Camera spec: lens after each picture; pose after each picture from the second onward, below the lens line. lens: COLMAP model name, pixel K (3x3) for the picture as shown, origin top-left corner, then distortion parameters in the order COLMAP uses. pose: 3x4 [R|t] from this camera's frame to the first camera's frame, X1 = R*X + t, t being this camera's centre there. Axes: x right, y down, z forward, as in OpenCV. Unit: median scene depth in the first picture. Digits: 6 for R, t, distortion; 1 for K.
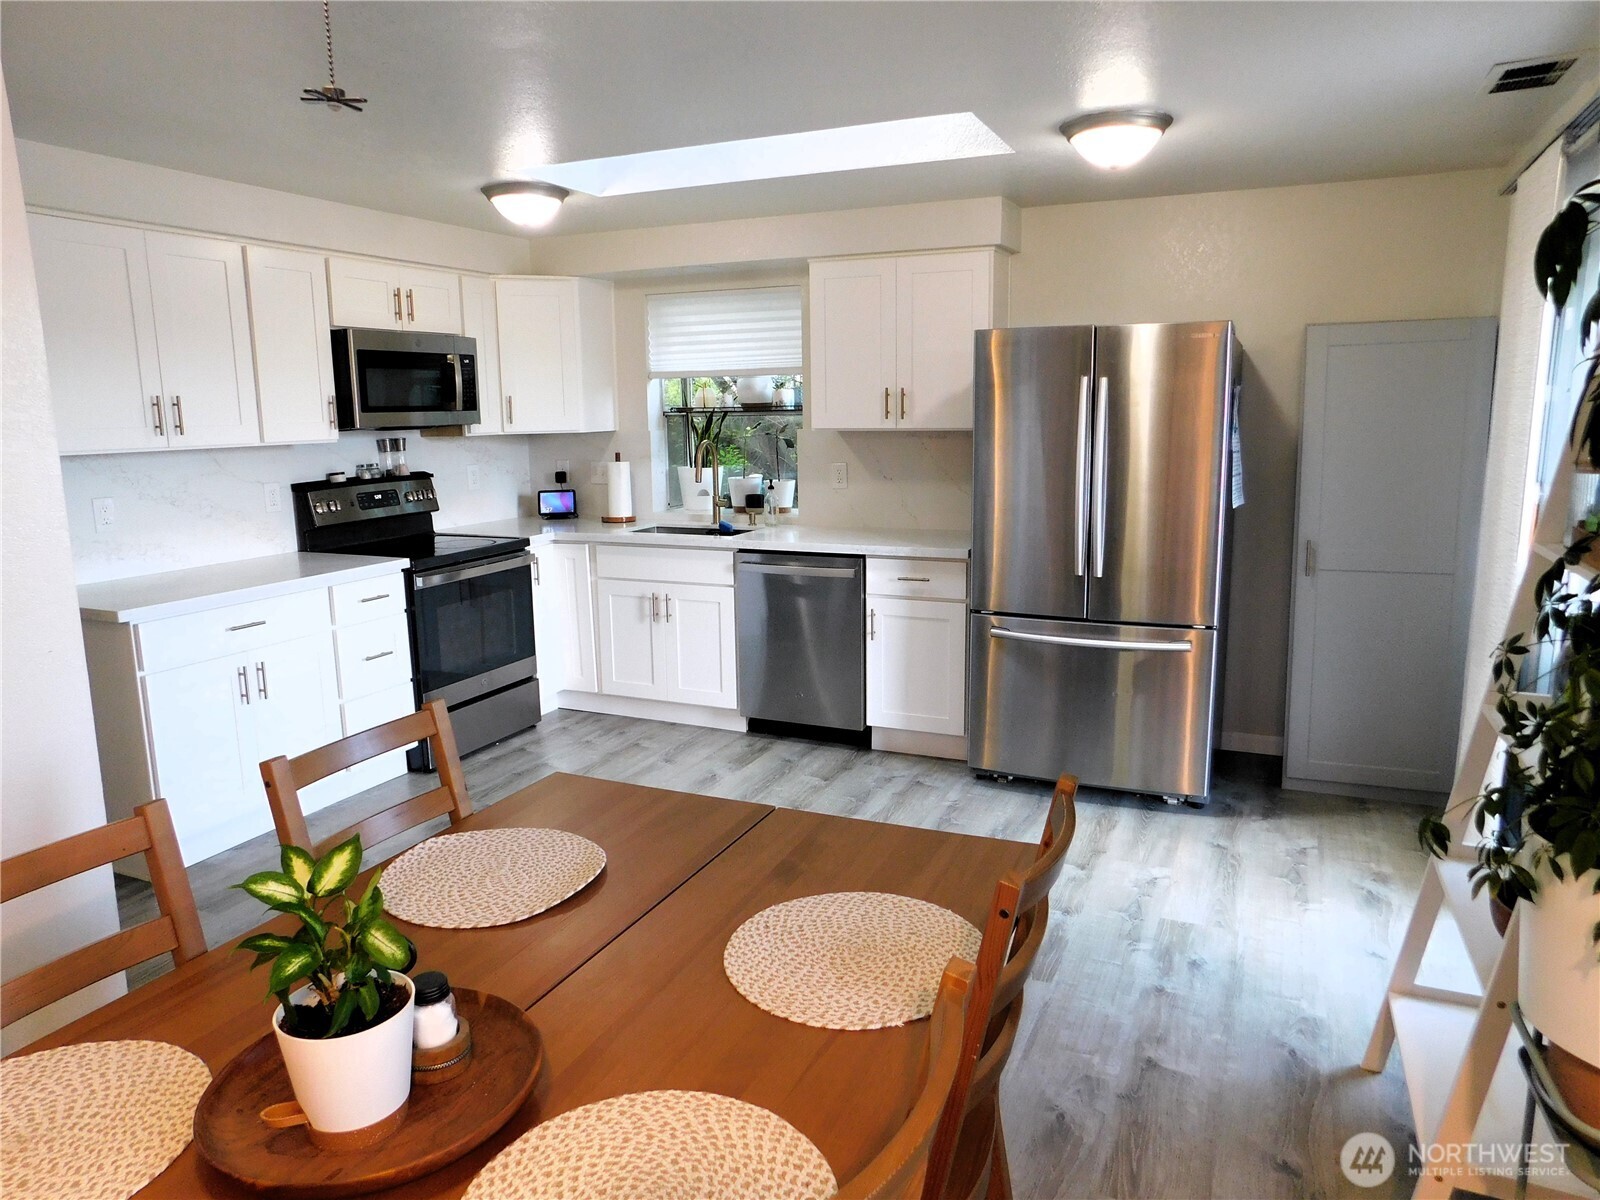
lens RADIAL K [[1068.5, 0, 802.0], [0, 1068.5, 602.7], [0, 0, 1]] dist [-0.050909, 0.035713]
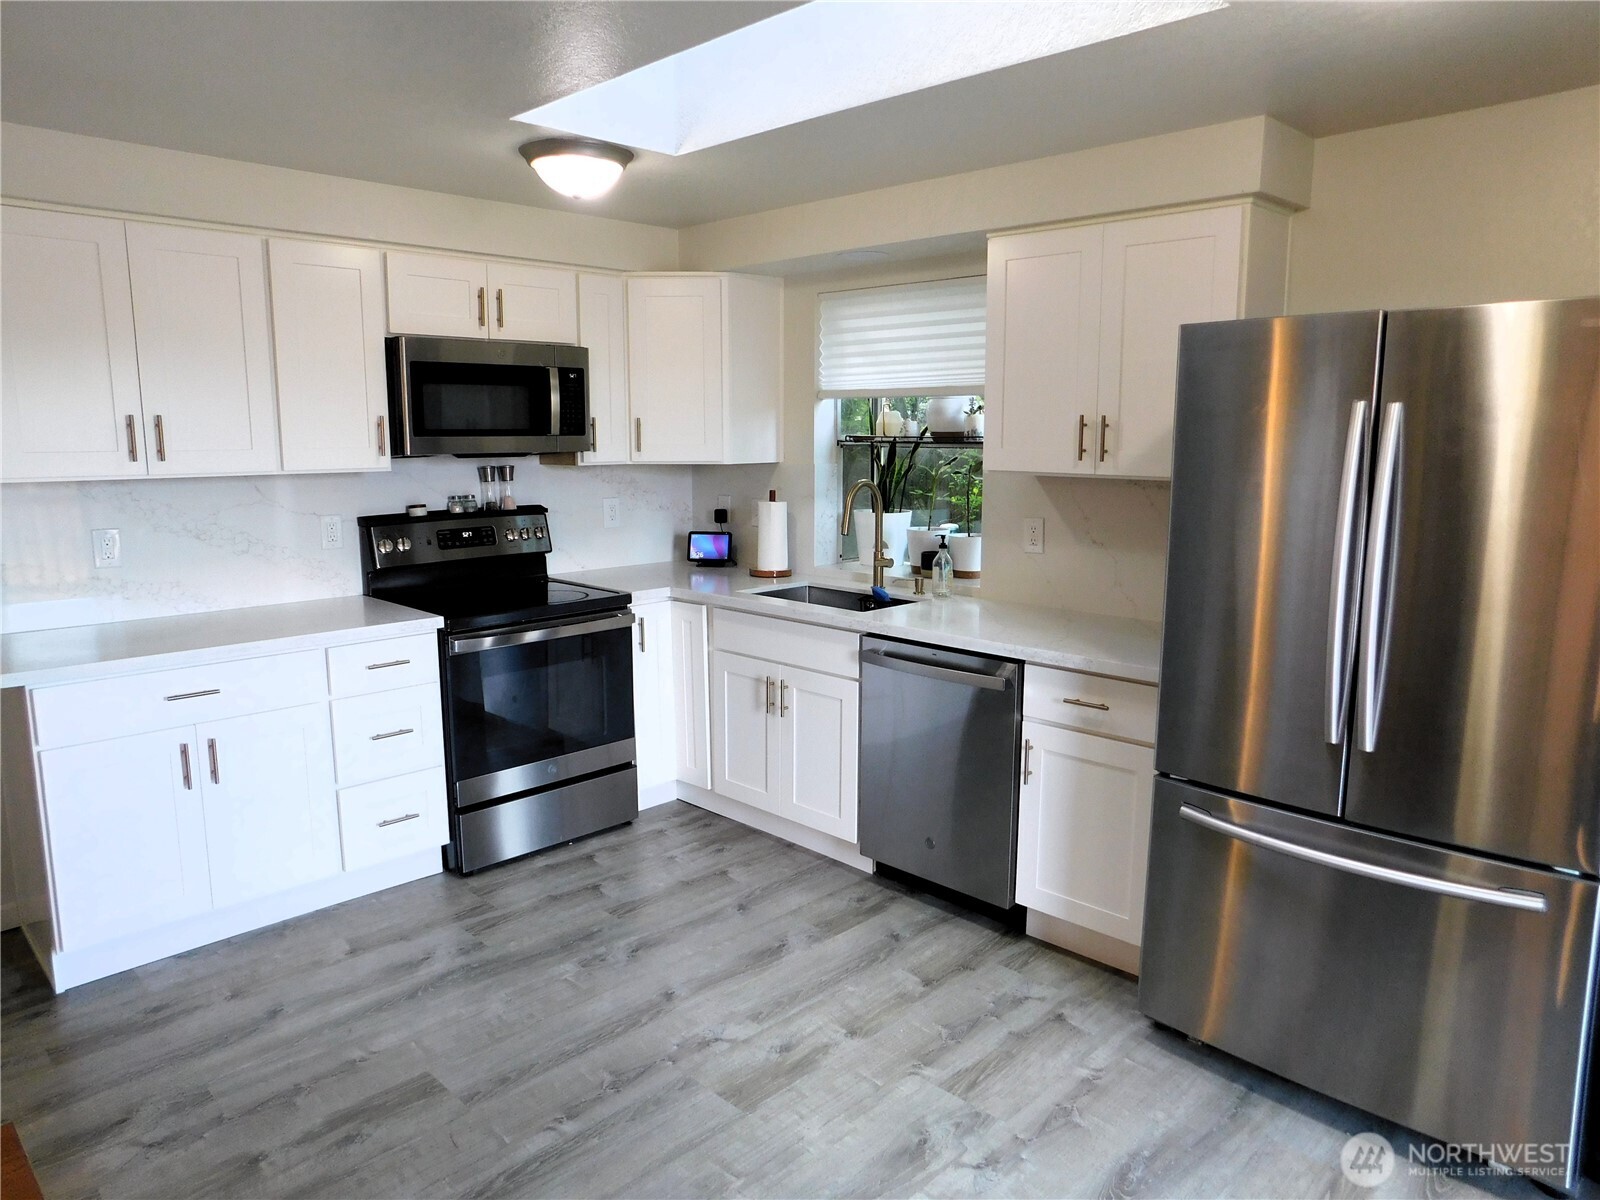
lens RADIAL K [[1068.5, 0, 802.0], [0, 1068.5, 602.7], [0, 0, 1]] dist [-0.050909, 0.035713]
pose [[0.937756, 0.071298, -0.339897, 0.143219], [-0.077397, 0.996991, -0.004403, -0.061326], [0.338560, 0.030436, 0.940452, 0.285914]]
